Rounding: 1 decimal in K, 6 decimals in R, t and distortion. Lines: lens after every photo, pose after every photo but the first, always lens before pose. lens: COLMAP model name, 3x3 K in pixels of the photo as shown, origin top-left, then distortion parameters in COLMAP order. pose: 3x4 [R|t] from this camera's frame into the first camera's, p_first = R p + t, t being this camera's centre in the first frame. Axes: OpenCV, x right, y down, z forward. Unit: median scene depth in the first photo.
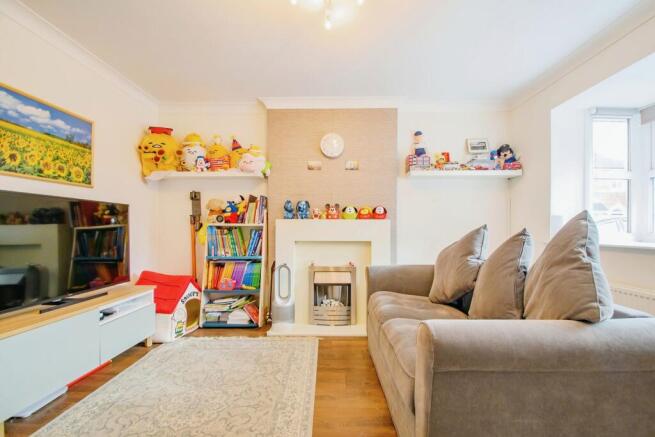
lens RADIAL K [[291.0, 0, 332.9], [0, 291.0, 230.6], [0, 0, 1]] dist [0.002518, -0.008665]
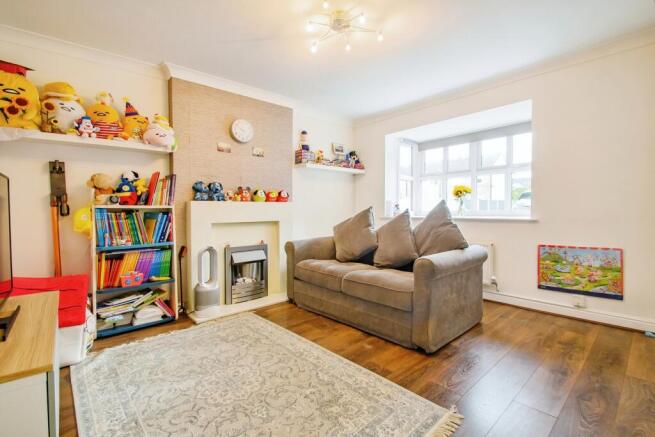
lens RADIAL K [[291.0, 0, 332.6], [0, 291.0, 222.5], [0, 0, 1]] dist [0.002518, -0.008665]
pose [[0.736836, -0.038280, 0.674987, -0.491771], [0.015733, 0.999096, 0.039486, 0.000294], [-0.675888, -0.018475, 0.736773, 0.002805]]
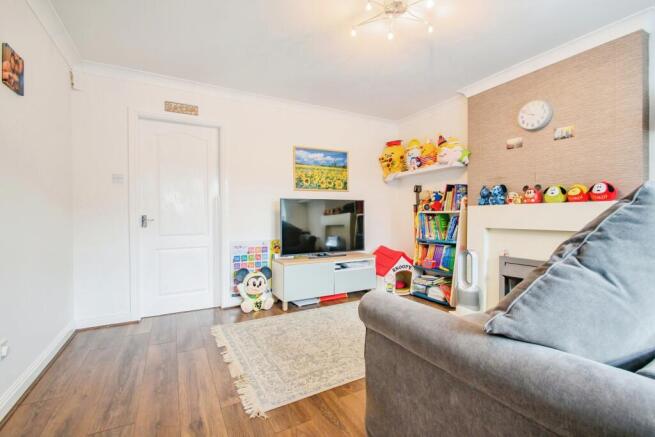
lens RADIAL K [[291.0, 0, 330.1], [0, 291.0, 222.6], [0, 0, 1]] dist [0.002518, -0.008665]
pose [[0.486621, 0.014750, -0.873488, 0.457355], [0.000166, 0.999856, 0.016976, 0.001654], [0.873613, -0.008406, 0.486549, 0.082178]]
